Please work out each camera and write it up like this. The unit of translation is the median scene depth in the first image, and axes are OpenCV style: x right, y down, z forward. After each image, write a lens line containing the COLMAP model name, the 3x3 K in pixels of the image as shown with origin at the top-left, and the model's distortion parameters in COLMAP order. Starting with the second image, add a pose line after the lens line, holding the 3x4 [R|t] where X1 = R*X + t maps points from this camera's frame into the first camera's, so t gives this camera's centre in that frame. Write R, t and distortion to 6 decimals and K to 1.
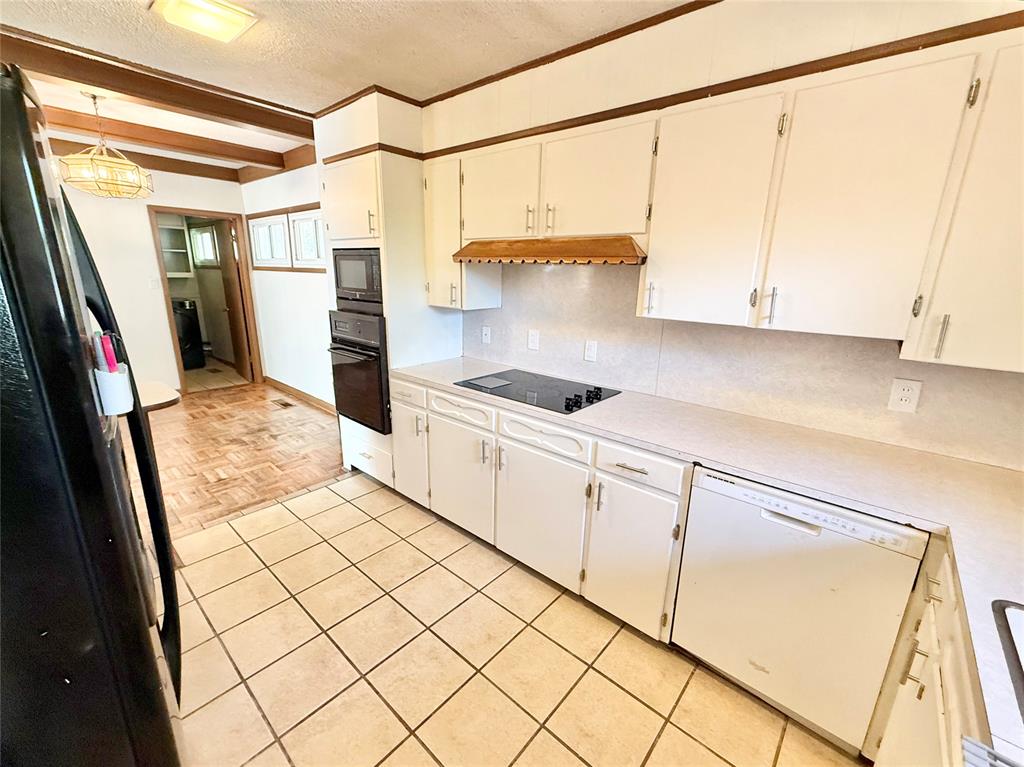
lens RADIAL K [[428.9, 0, 509.1], [0, 428.9, 387.3], [0, 0, 1]] dist [0.000523, 0.000104]
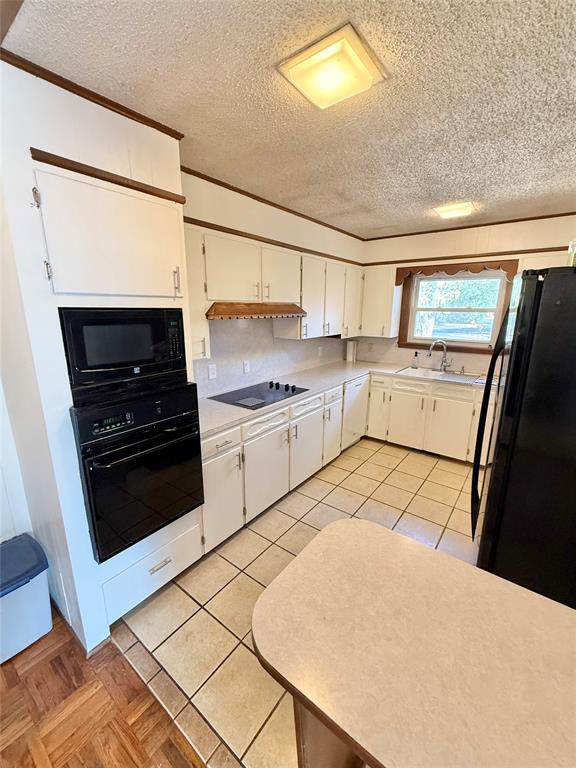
lens RADIAL K [[321.6, 0, 288.0], [0, 321.6, 384.0], [0, 0, 1]] dist [0.000523, 0.000104]
pose [[-0.063409, -0.253464, 0.965264, -1.007508], [0.260162, 0.929570, 0.261182, -0.295499], [-0.963481, 0.267686, 0.006999, 0.817471]]
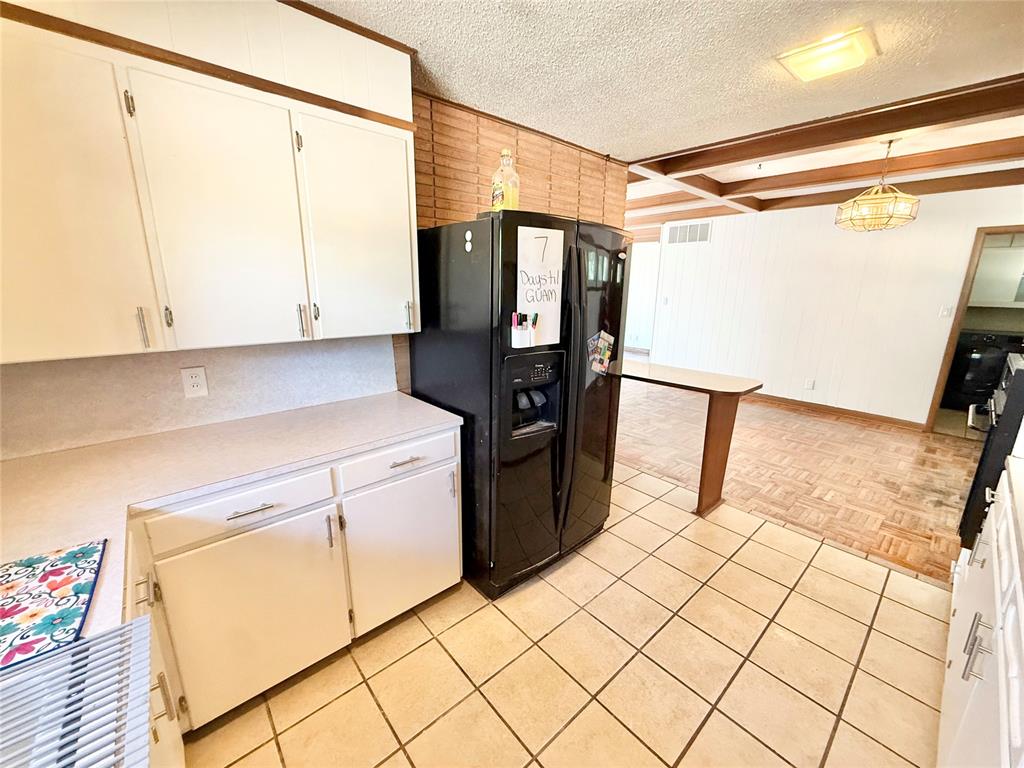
lens RADIAL K [[412.3, 0, 508.0], [0, 412.3, 383.0], [0, 0, 1]] dist [-0.001377, -0.000270]
pose [[-0.127804, 0.212256, -0.968821, 0.376186], [-0.280238, 0.929298, 0.240565, -0.080183], [0.951385, 0.302245, -0.059286, 0.347045]]
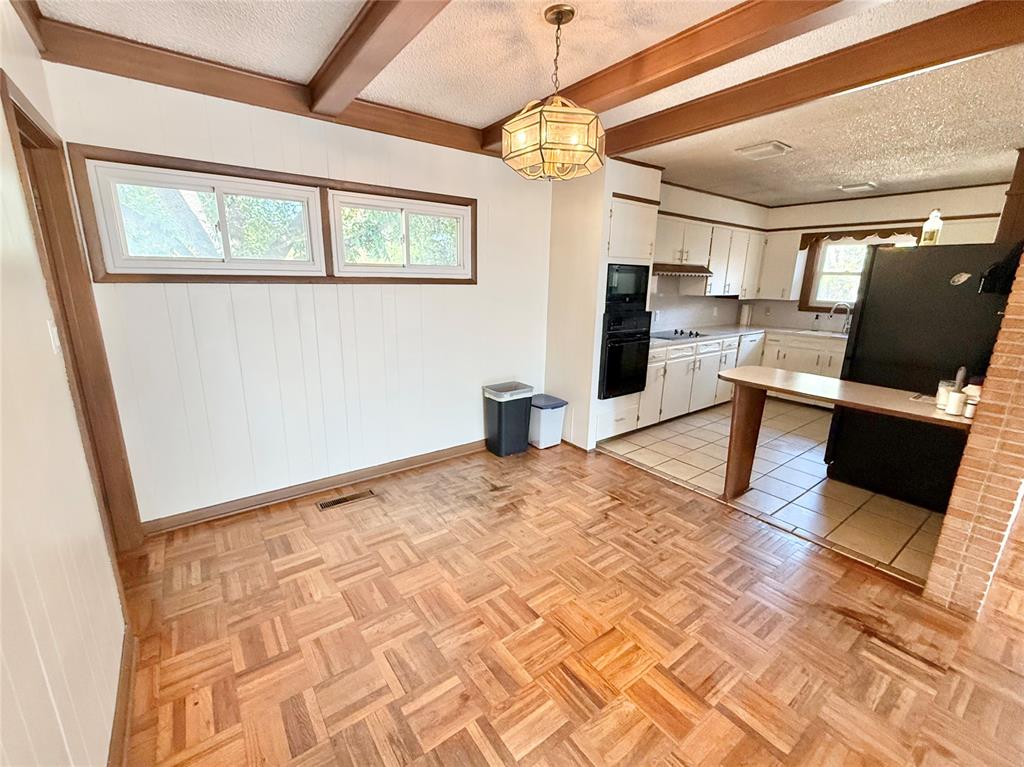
lens RADIAL K [[428.9, 0, 509.1], [0, 428.9, 387.3], [0, 0, 1]] dist [0.000523, 0.000104]
pose [[0.214134, -0.259577, 0.941683, -1.960921], [0.249559, 0.946589, 0.204181, -0.350356], [-0.944387, 0.191283, 0.267477, 1.143188]]
